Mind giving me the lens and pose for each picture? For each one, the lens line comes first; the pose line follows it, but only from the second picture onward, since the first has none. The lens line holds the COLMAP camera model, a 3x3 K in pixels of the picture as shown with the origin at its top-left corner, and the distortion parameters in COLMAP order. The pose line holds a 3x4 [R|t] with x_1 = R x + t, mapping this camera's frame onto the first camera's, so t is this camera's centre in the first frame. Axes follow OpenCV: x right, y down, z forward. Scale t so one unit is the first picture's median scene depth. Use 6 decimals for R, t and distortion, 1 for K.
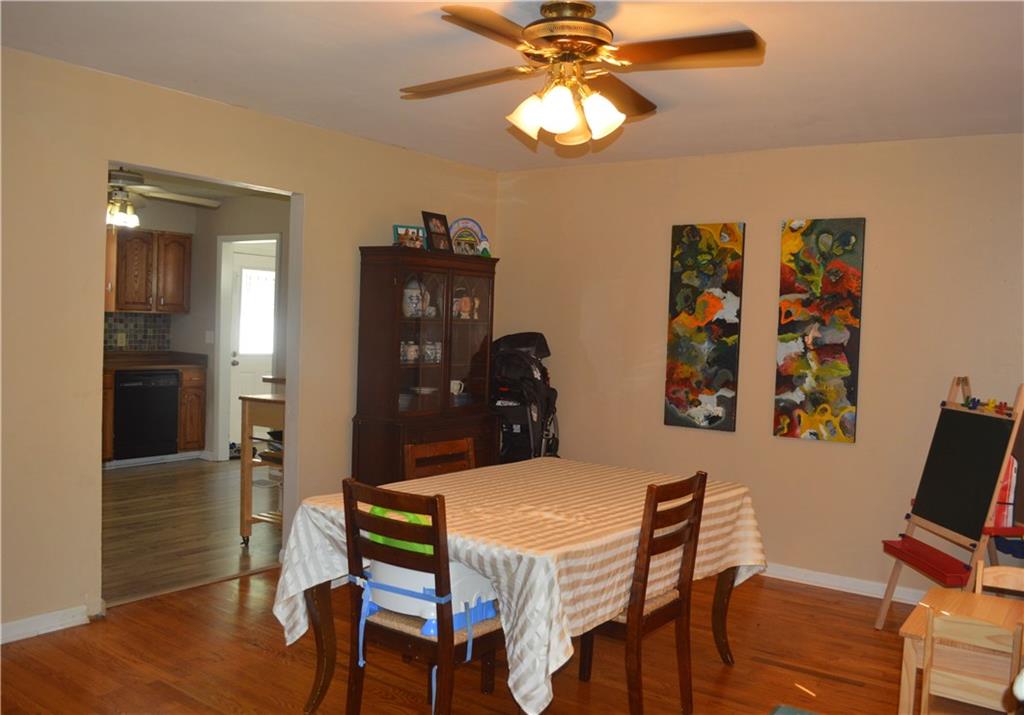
lens RADIAL K [[900.7, 0, 511.2], [0, 900.7, 361.5], [0, 0, 1]] dist [0.002195, -0.000901]
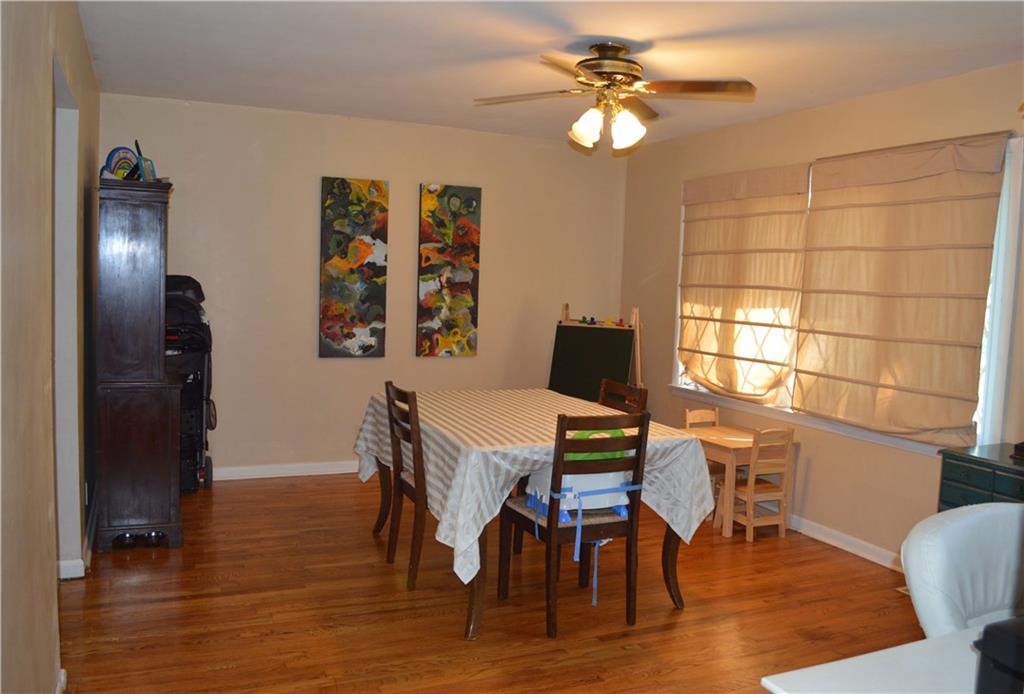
lens RADIAL K [[880.9, 0, 514.0], [0, 880.9, 344.6], [0, 0, 1]] dist [-0.007289, -0.004001]
pose [[0.523407, -0.083944, 0.847938, -0.648947], [0.022782, 0.996158, 0.084555, -0.033282], [-0.851778, -0.024939, 0.523309, 0.240063]]
